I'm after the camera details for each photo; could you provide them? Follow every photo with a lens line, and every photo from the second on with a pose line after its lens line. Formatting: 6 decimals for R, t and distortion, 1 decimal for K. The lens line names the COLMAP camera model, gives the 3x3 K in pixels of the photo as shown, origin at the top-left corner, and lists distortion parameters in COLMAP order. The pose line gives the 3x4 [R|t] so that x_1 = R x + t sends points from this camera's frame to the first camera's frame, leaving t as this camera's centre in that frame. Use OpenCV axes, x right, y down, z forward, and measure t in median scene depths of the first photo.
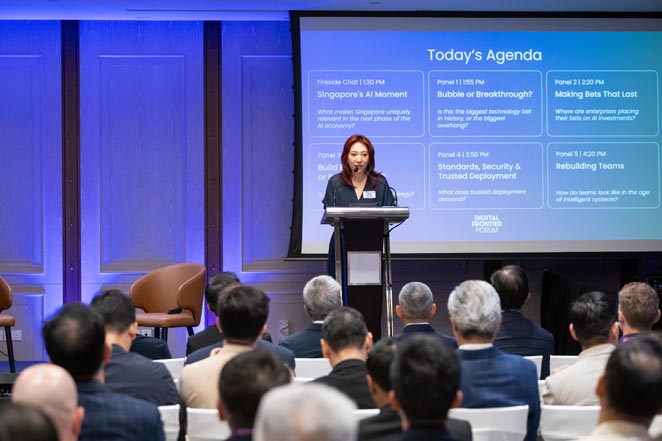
lens RADIAL K [[1547.2, 0, 330.8], [0, 1547.2, 230.7], [0, 0, 1]] dist [0.028321, 0.261894]
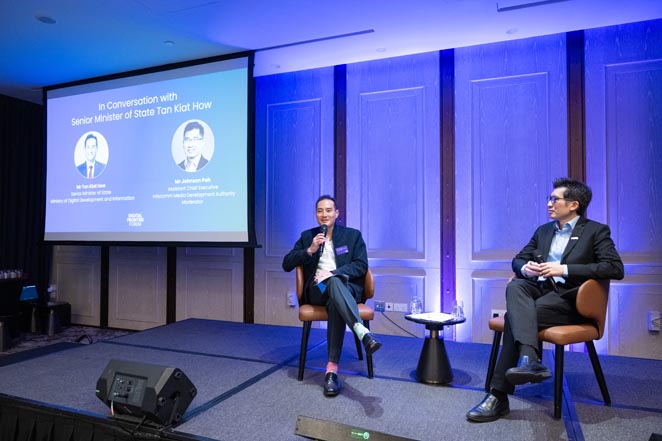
lens RADIAL K [[467.4, 0, 331.0], [0, 467.4, 220.5], [0, 0, 1]] dist [0.001735, 0.000108]
pose [[0.904024, -0.005705, -0.427444, -0.093049], [-0.009215, 0.999419, -0.032828, 0.009267], [0.427383, 0.033617, 0.903445, 0.628258]]
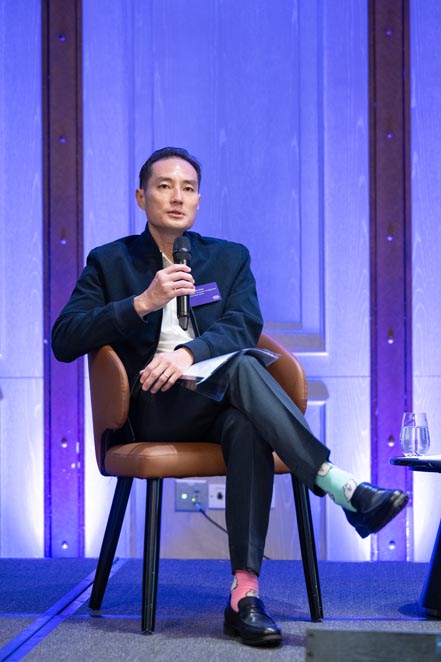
lens RADIAL K [[1774.2, 0, 220.5], [0, 1774.2, 331.0], [0, 0, 1]] dist [-0.019049, 0.384357]
pose [[0.991965, -0.003933, -0.126453, -0.152601], [0.001427, 0.999801, -0.019899, 0.031506], [0.126506, 0.019559, 0.991773, 0.509676]]
